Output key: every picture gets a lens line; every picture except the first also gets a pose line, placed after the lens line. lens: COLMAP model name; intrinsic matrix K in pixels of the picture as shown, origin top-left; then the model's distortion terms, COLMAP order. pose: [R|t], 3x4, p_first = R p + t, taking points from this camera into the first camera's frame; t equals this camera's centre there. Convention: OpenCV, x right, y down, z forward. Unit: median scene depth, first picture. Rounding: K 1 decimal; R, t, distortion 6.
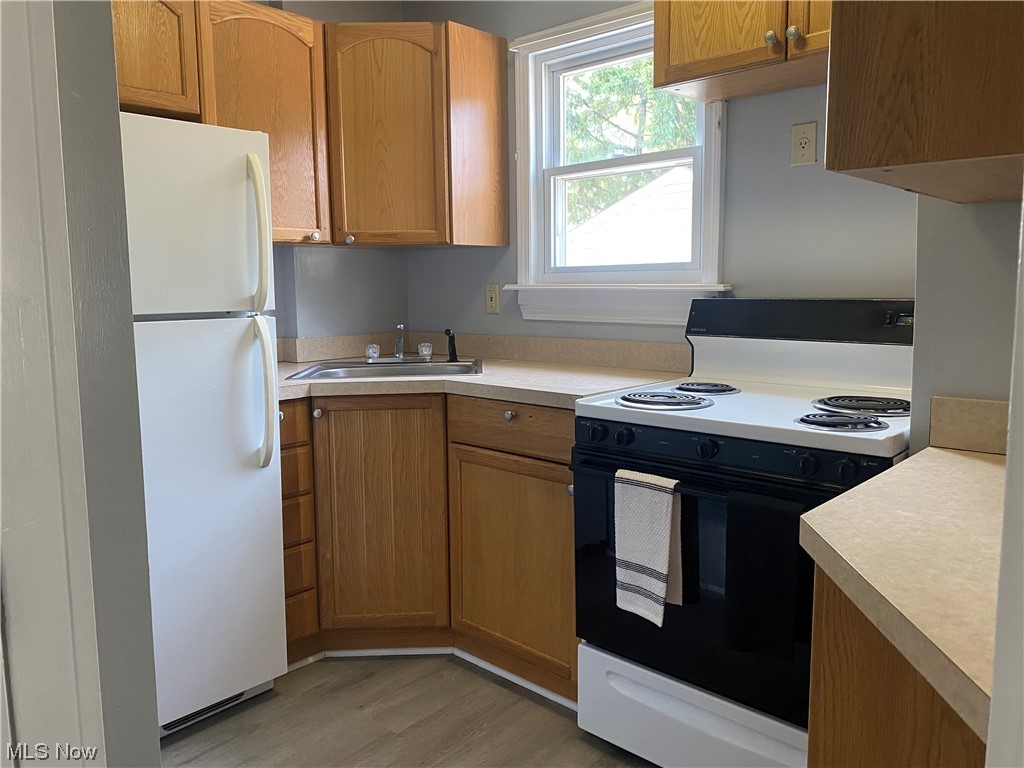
lens RADIAL K [[799.4, 0, 512.0], [0, 799.4, 384.0], [0, 0, 1]] dist [0.062339, -0.057288]
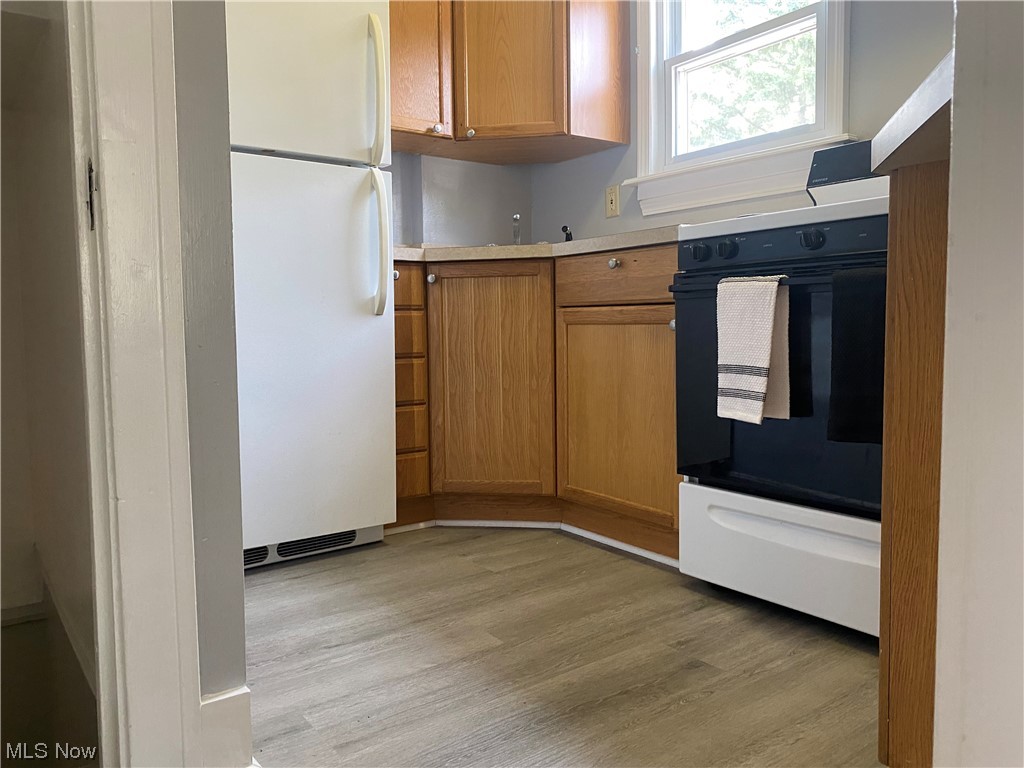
lens RADIAL K [[792.3, 0, 497.1], [0, 792.3, 378.4], [0, 0, 1]] dist [0.198354, -0.585124]
pose [[0.978148, 0.009462, -0.207692, 0.056578], [-0.020823, 0.998400, -0.052582, 0.216642], [0.206862, 0.055757, 0.976780, 0.014131]]
